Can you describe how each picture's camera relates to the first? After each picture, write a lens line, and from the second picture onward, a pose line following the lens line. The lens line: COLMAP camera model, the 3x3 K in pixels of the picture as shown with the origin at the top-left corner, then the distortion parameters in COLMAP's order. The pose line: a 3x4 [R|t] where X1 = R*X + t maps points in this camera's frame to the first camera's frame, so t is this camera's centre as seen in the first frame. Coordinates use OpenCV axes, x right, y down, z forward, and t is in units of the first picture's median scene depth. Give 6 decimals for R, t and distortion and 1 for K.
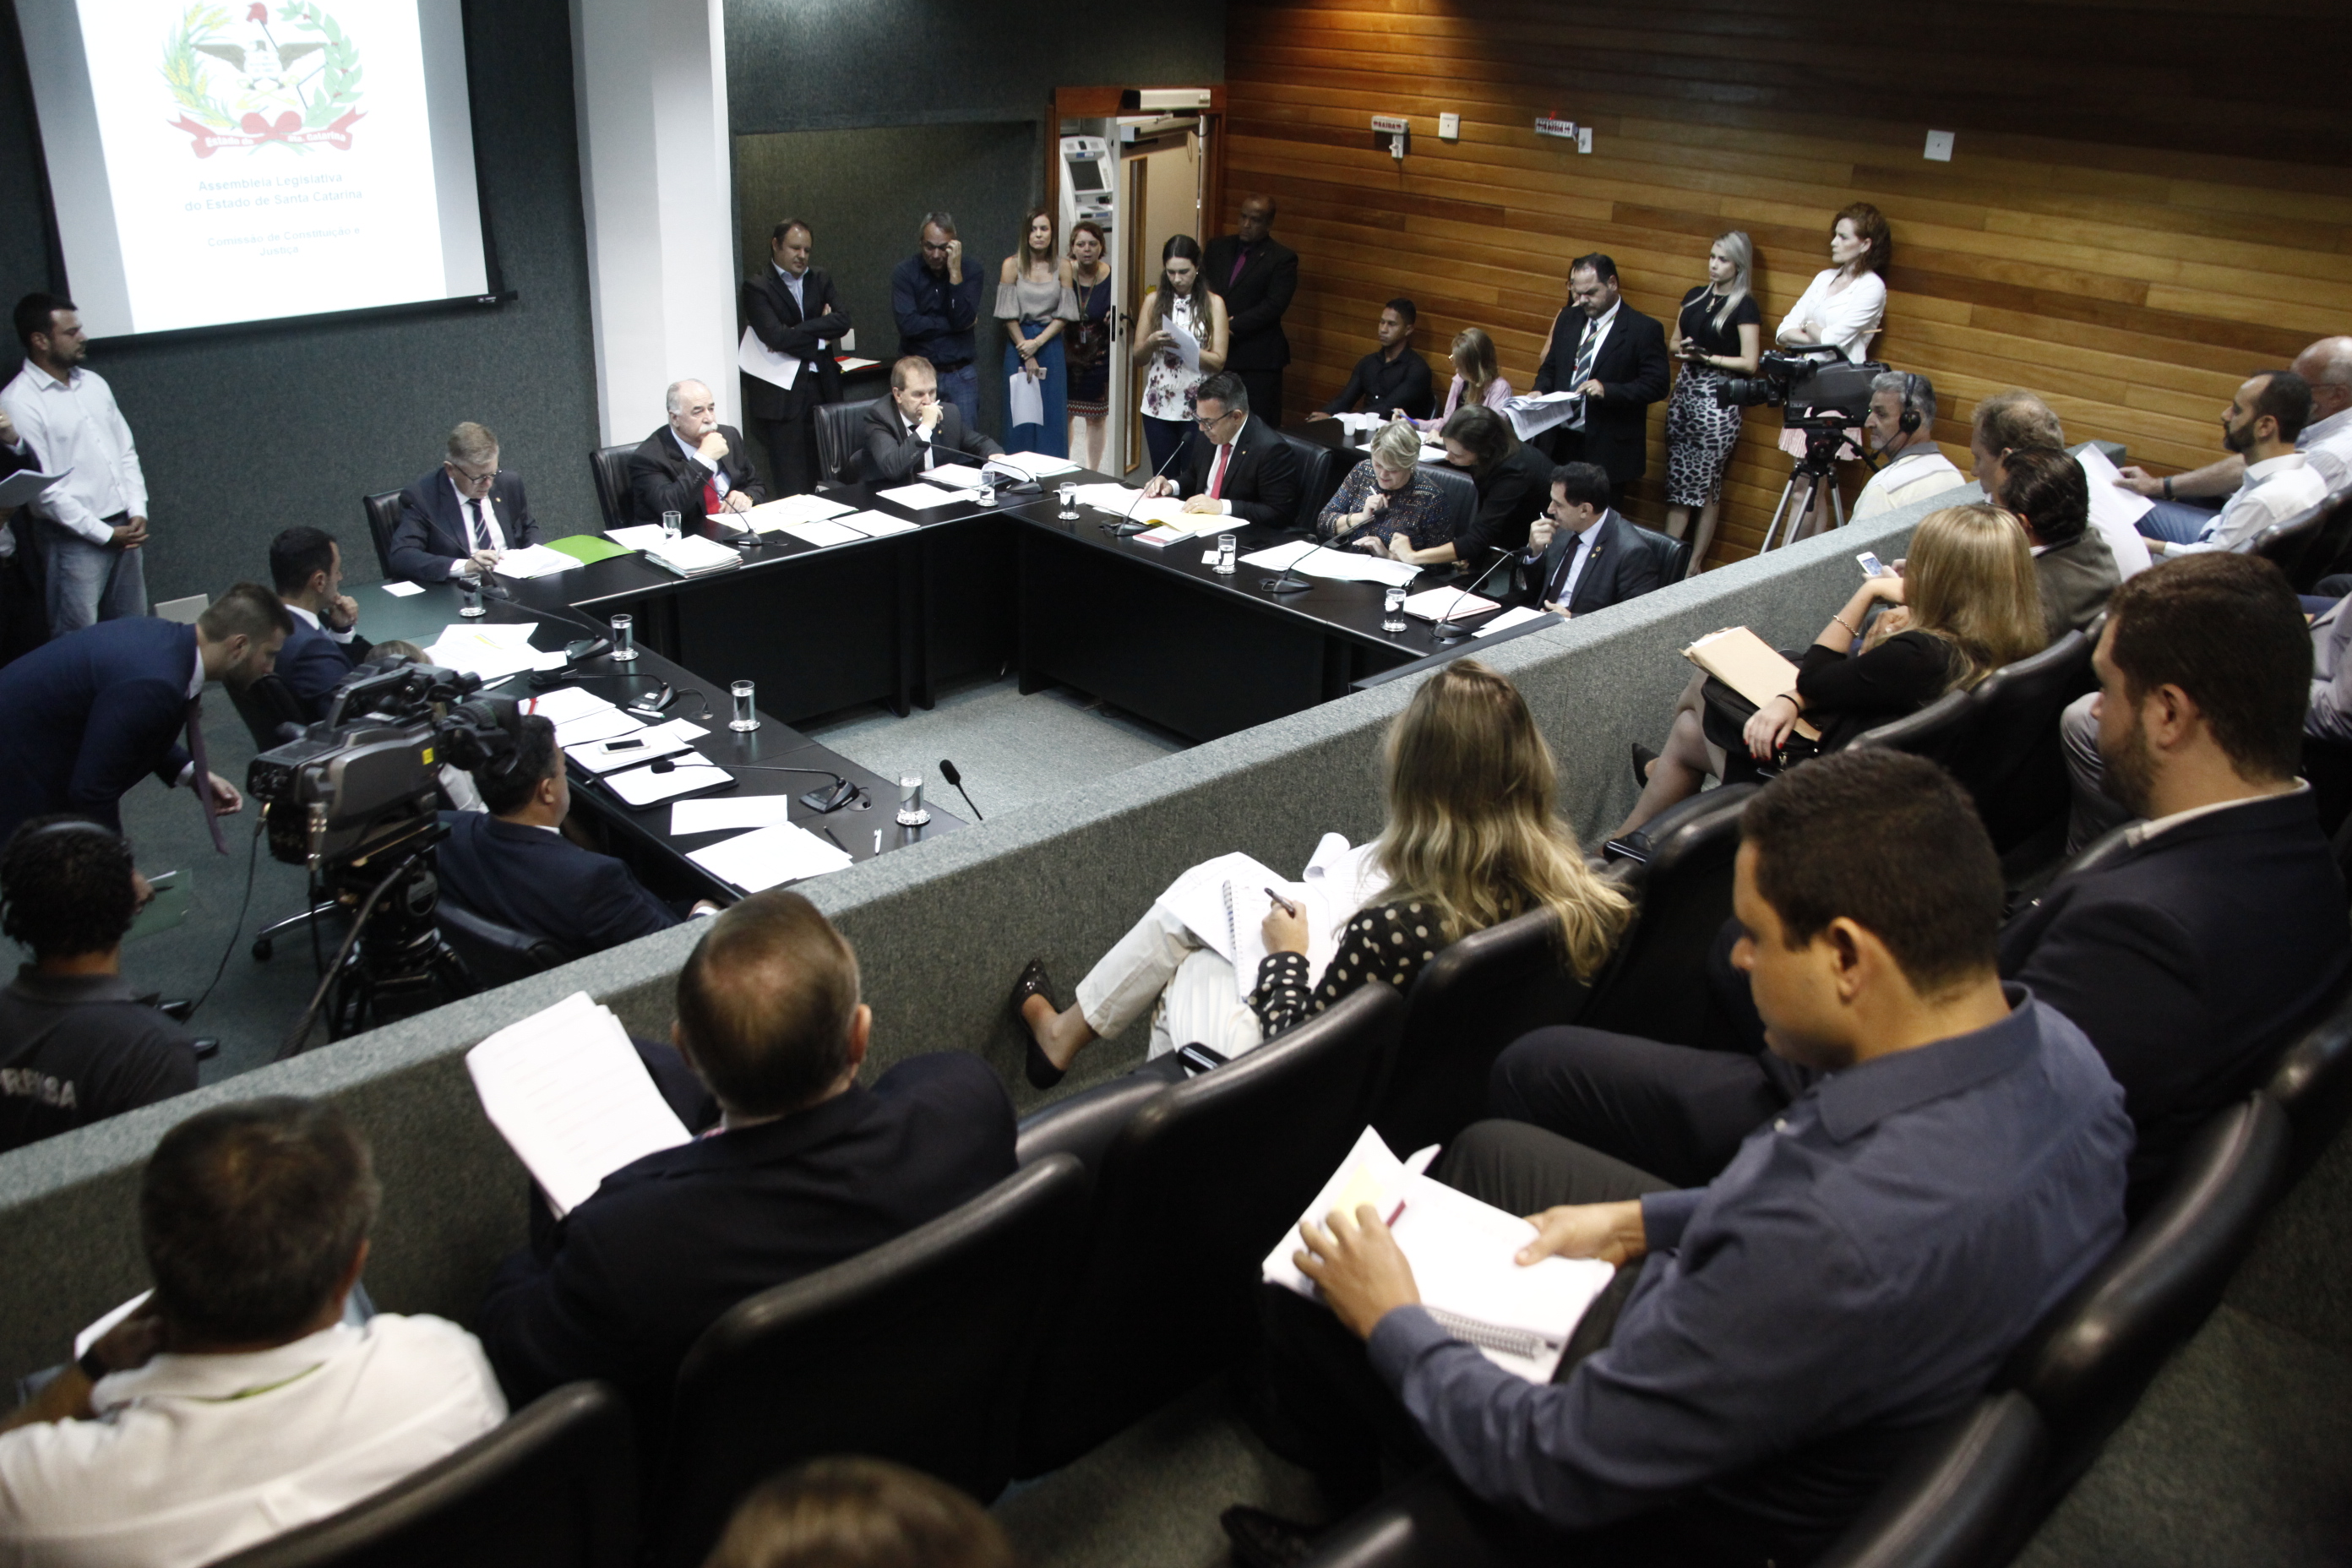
lens RADIAL K [[1949.2, 0, 1176.0], [0, 1949.2, 784.0], [0, 0, 1]] dist [-0.124876, 0.134378]
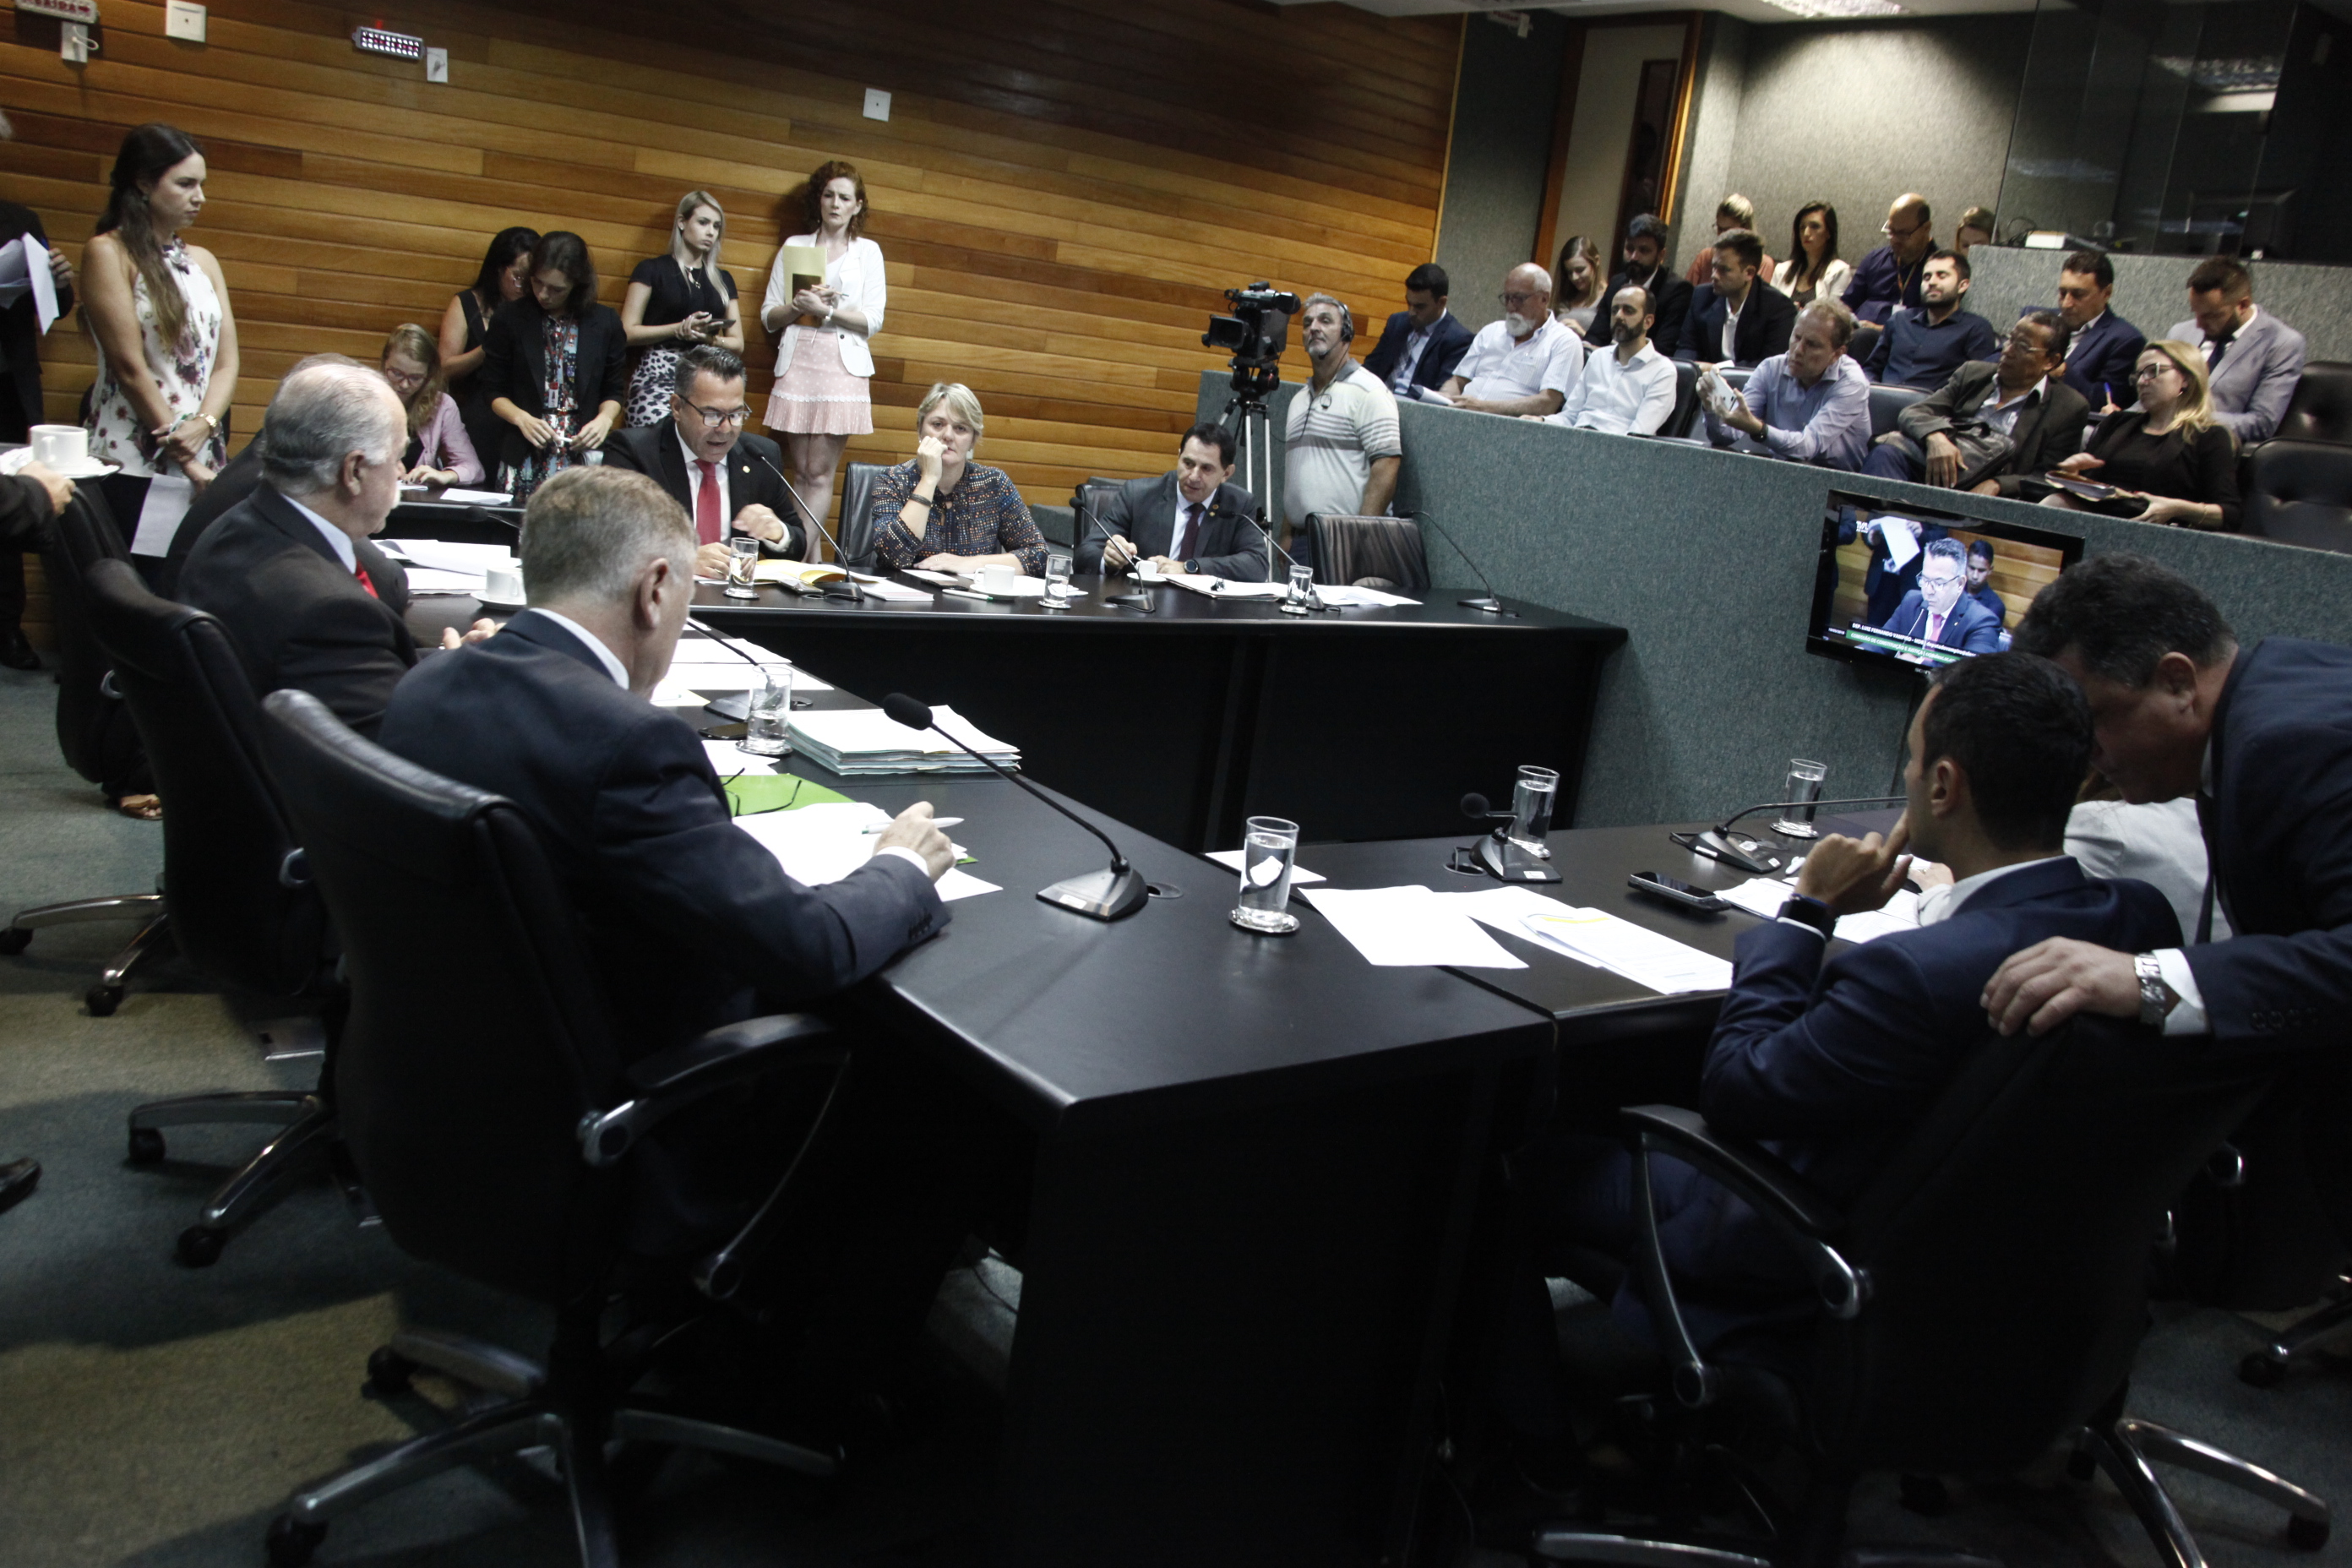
lens RADIAL K [[1949.2, 0, 1176.0], [0, 1949.2, 784.0], [0, 0, 1]] dist [-0.124876, 0.134378]
pose [[0.115514, -0.240626, 0.963720, -0.593809], [0.278127, 0.939241, 0.201177, -0.158074], [-0.953573, 0.244798, 0.175420, 0.740627]]
